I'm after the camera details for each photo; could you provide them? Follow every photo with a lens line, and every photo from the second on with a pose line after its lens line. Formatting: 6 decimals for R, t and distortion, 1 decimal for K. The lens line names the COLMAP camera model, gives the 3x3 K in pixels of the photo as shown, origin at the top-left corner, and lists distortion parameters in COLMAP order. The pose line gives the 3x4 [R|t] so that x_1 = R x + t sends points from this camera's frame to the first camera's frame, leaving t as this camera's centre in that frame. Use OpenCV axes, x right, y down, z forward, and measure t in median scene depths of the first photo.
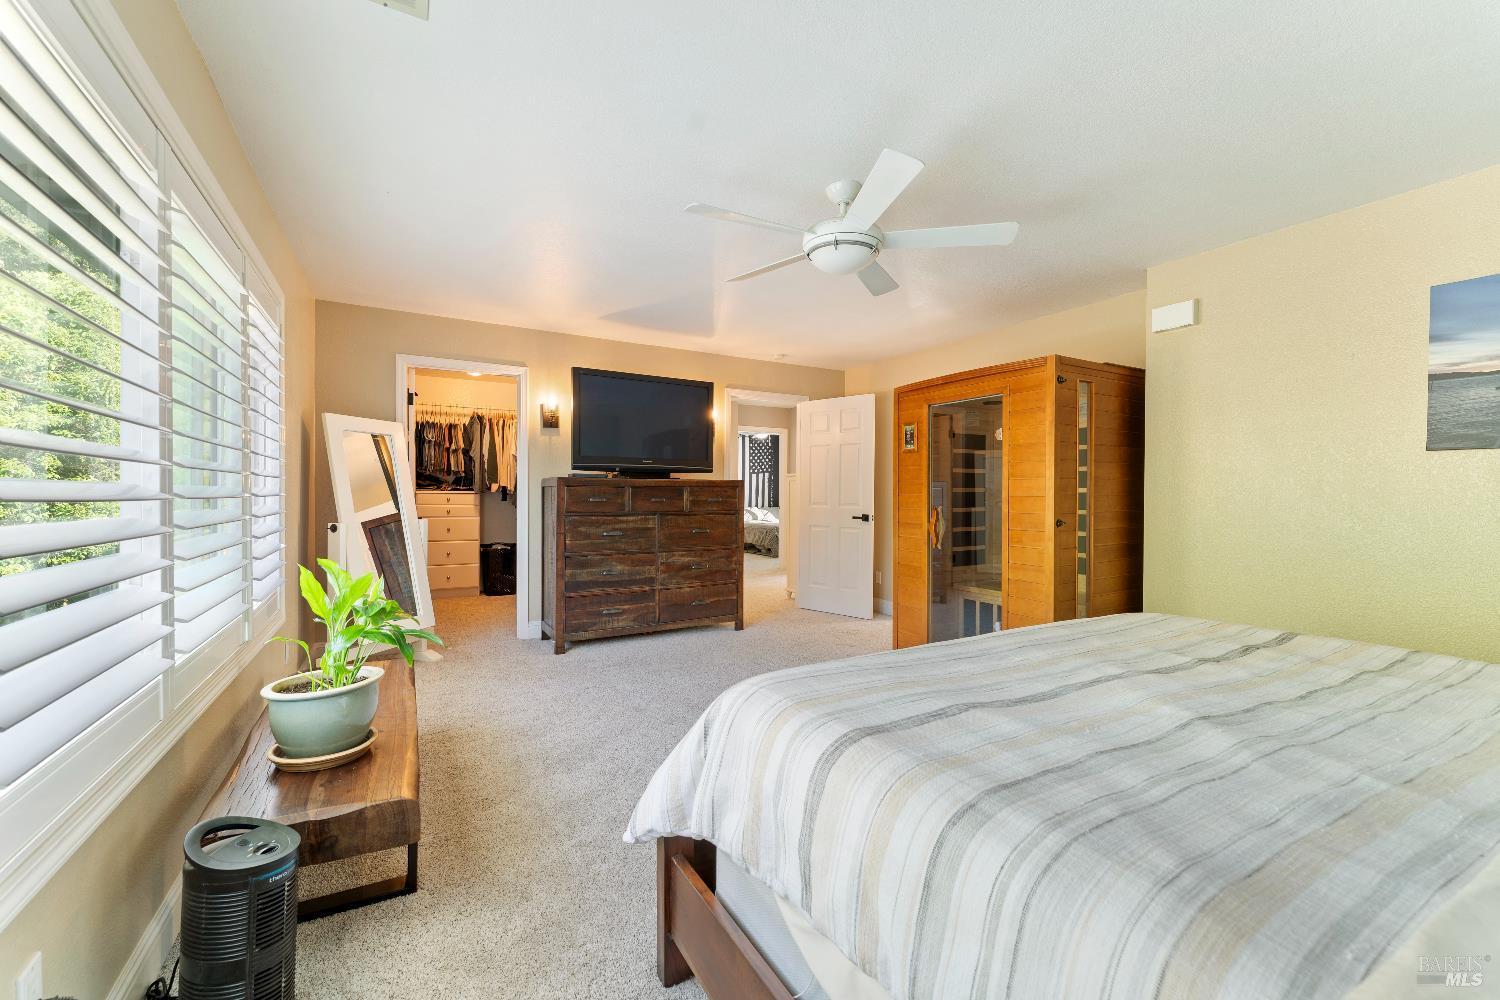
lens RADIAL K [[604.2, 0, 748.3], [0, 604.2, 498.1], [0, 0, 1]] dist [-0.000670, -0.000256]
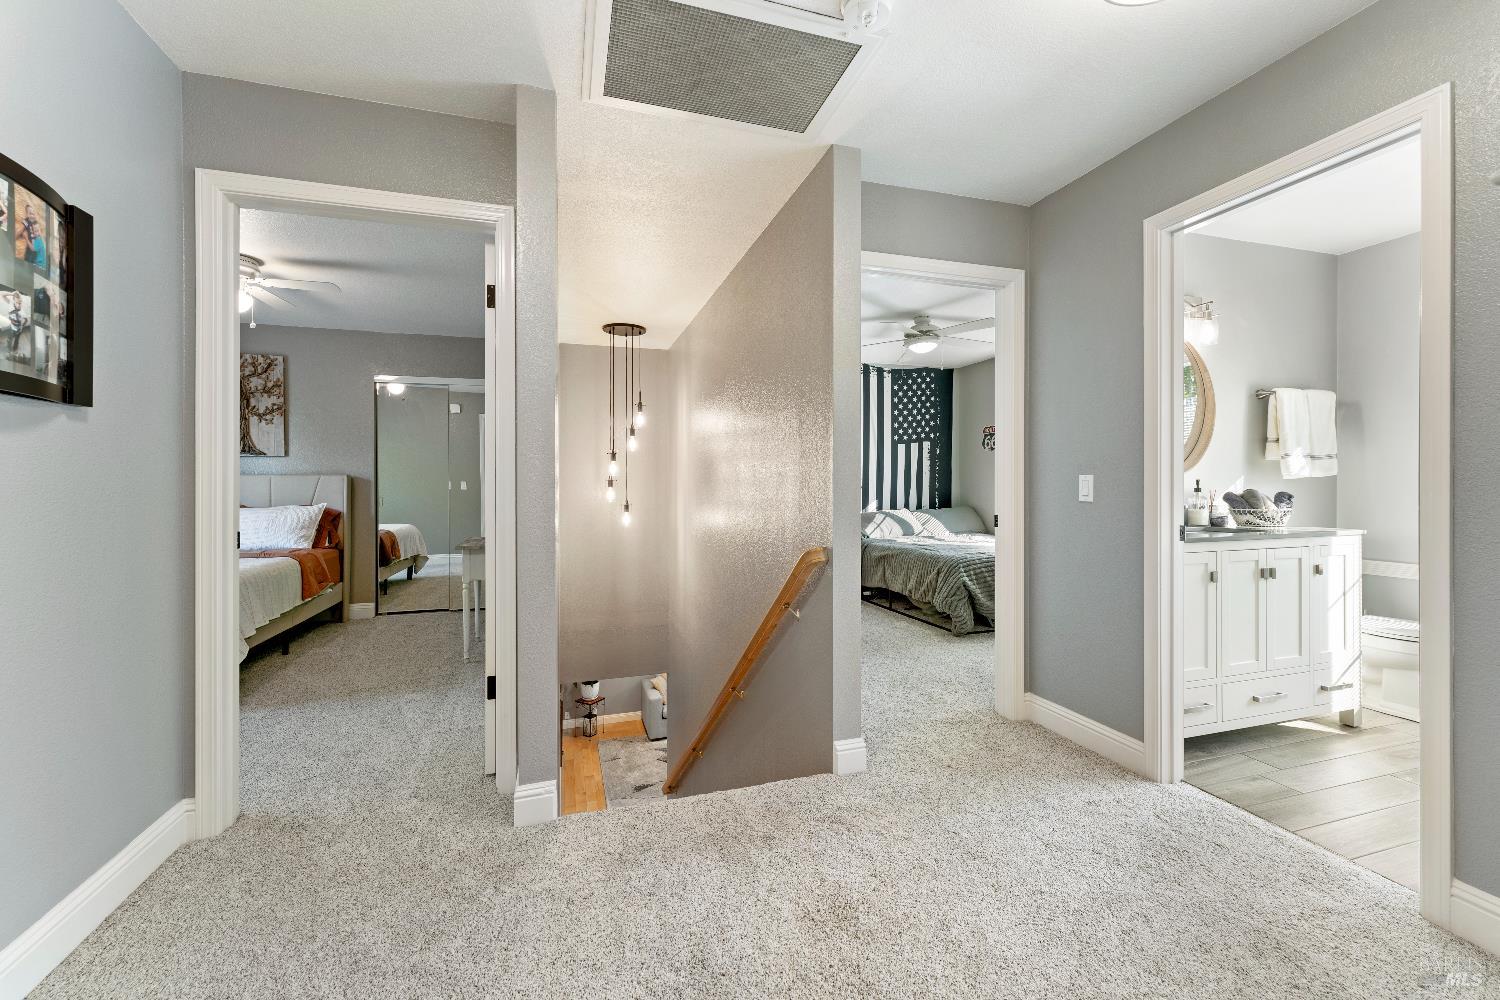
lens RADIAL K [[604.2, 0, 752.2], [0, 604.2, 493.2], [0, 0, 1]] dist [-0.000670, -0.000256]
pose [[0.977191, -0.001404, -0.212359, -0.005314], [0.001398, 0.999999, -0.000176, 0.001920], [0.212359, -0.000125, 0.977192, 0.472964]]
